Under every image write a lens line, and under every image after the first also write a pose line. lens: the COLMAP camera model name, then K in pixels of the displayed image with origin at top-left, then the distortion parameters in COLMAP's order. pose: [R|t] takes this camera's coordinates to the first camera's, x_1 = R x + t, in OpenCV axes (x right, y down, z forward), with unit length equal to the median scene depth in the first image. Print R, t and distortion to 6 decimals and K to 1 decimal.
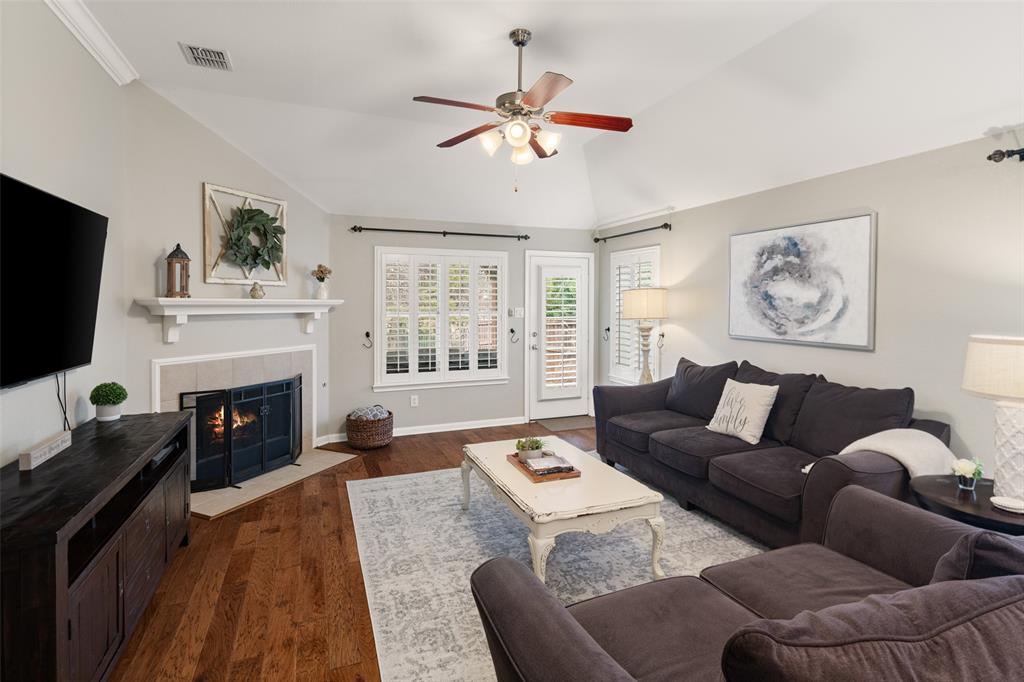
lens RADIAL K [[488.4, 0, 490.3], [0, 488.4, 304.8], [0, 0, 1]] dist [0.000292, 0.000087]
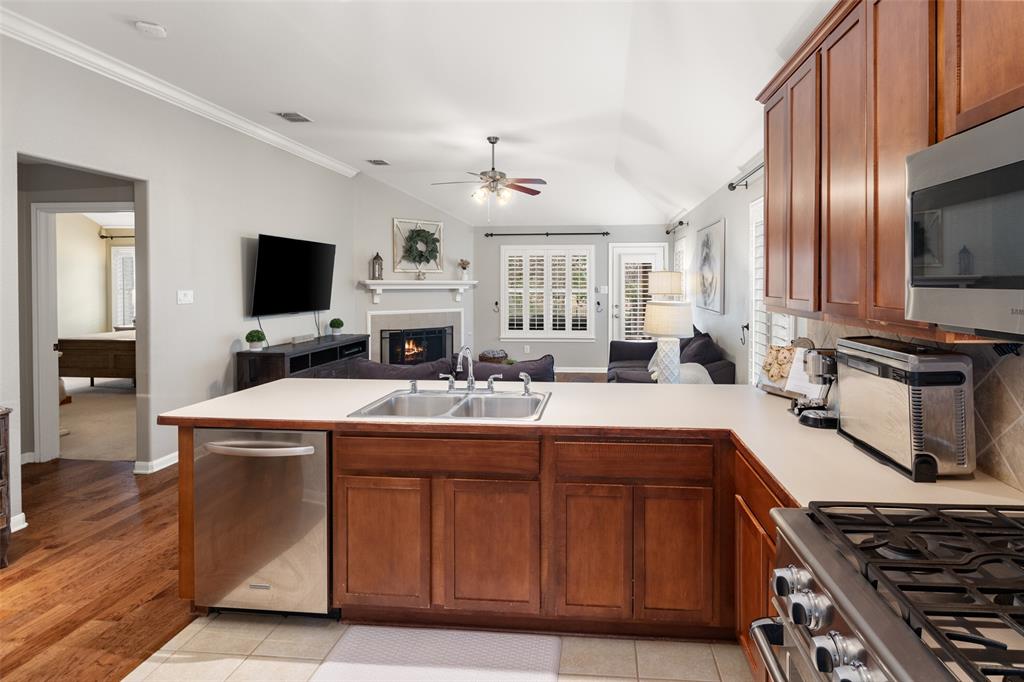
lens RADIAL K [[489.7, 0, 541.2], [0, 489.7, 278.5], [0, 0, 1]] dist [0.000244, -0.001574]
pose [[0.890219, -0.005049, -0.455505, 0.632155], [-0.000629, 0.999924, -0.012314, 0.002063], [0.455532, 0.011248, 0.890148, -0.334303]]
